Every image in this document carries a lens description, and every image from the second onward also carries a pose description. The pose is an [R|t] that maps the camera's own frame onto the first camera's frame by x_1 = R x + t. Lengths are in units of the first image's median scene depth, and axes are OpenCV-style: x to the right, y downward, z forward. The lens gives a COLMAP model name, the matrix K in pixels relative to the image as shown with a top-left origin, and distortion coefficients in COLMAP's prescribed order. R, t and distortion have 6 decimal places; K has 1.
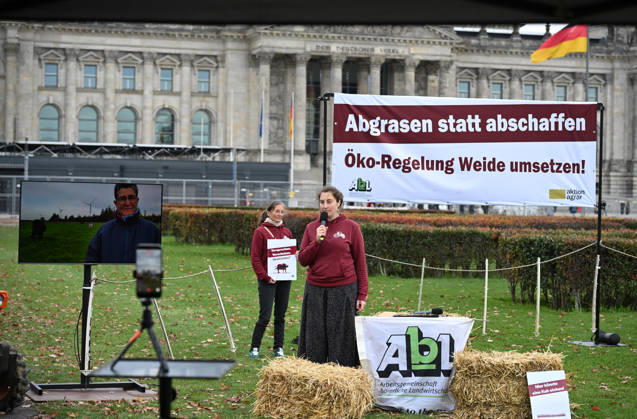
lens RADIAL K [[1645.2, 0, 365.0], [0, 1645.2, 209.1], [0, 0, 1]] dist [-0.097841, 0.822085]
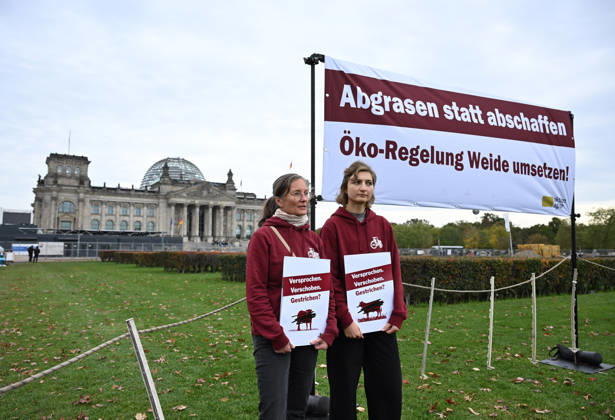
lens RADIAL K [[472.4, 0, 307.5], [0, 472.4, 210.0], [0, 0, 1]] dist [0.027348, -0.005681]
pose [[0.975976, 0.006321, 0.217787, -0.070812], [0.014299, 0.995566, -0.092974, 0.017909], [-0.217409, 0.093854, 0.971558, 0.792492]]
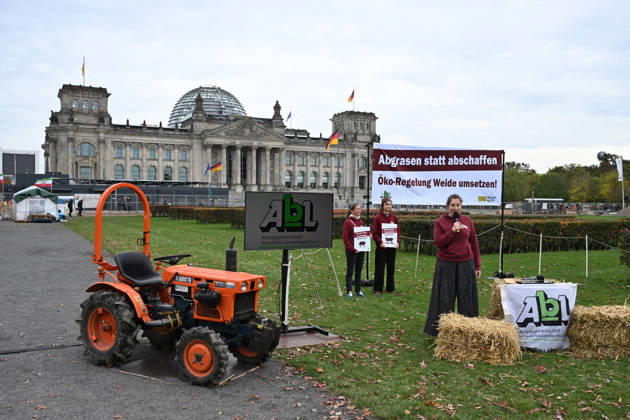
lens RADIAL K [[620.2, 0, 336.0], [0, 620.2, 211.3], [0, 0, 1]] dist [0.022557, 0.011551]
pose [[0.987461, -0.012026, 0.157402, -0.161915], [0.010667, 0.999898, 0.009474, -0.003541], [-0.157500, -0.007676, 0.987489, 0.342513]]
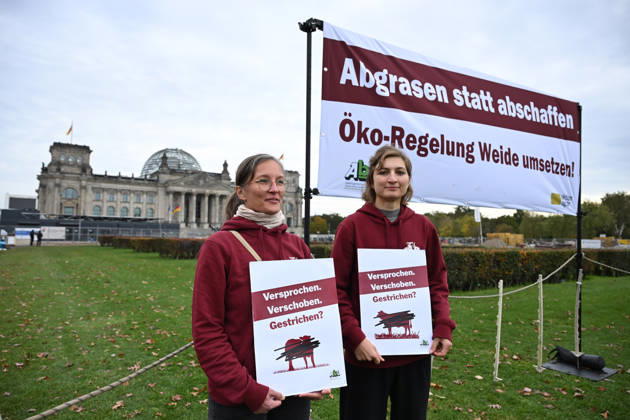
lens RADIAL K [[433.7, 0, 320.5], [0, 433.7, 212.9], [0, 0, 1]] dist [-0.004154, 0.001218]
pose [[0.962793, 0.011550, 0.269994, -0.062102], [0.005300, 0.998087, -0.061598, 0.011465], [-0.270189, 0.060737, 0.960890, 0.836112]]
